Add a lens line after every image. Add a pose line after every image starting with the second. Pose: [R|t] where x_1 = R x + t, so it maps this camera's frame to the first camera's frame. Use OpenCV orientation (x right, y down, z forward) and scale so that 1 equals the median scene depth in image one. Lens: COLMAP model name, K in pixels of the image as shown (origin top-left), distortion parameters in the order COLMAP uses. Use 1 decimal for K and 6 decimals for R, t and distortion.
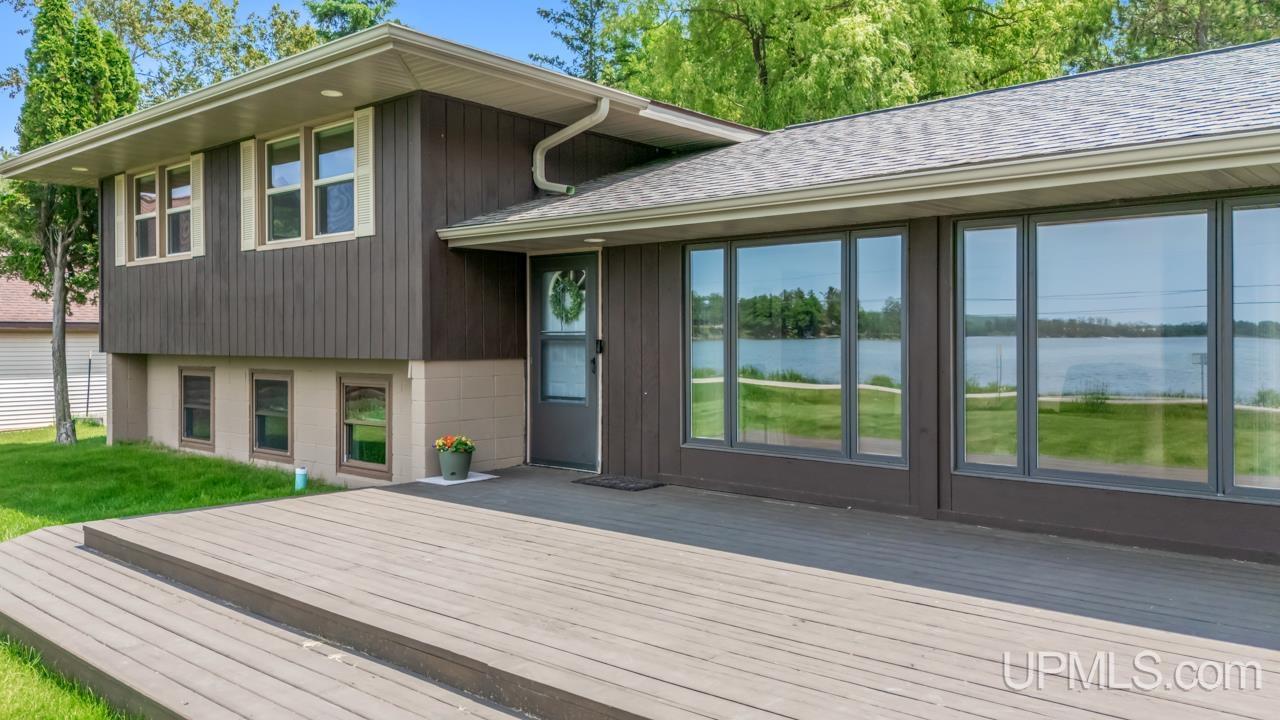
lens RADIAL K [[926.5, 0, 635.3], [0, 926.5, 347.5], [0, 0, 1]] dist [0.039214, -0.021232]
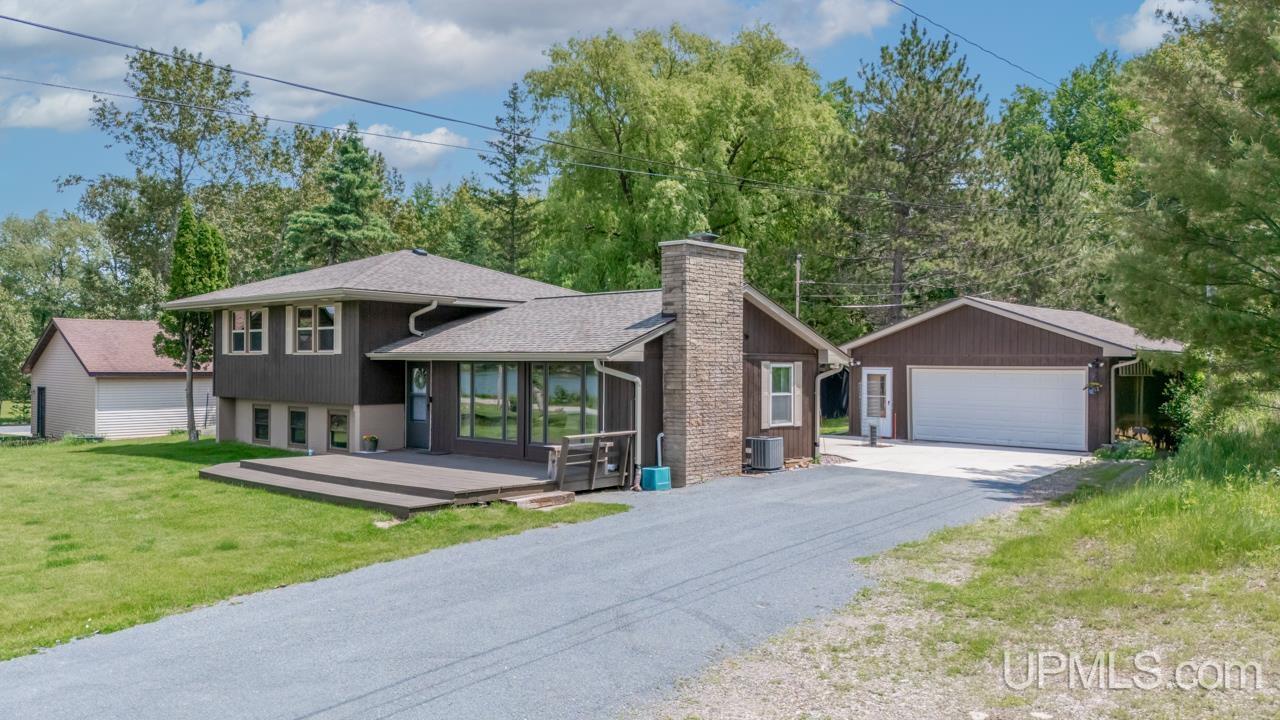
lens RADIAL K [[926.5, 0, 651.2], [0, 926.5, 369.9], [0, 0, 1]] dist [0.039214, -0.021232]
pose [[0.999969, 0.007860, 0.000938, 0.501313], [-0.007857, 0.999964, -0.003237, -0.070588], [-0.000963, 0.003229, 0.999994, -1.367299]]
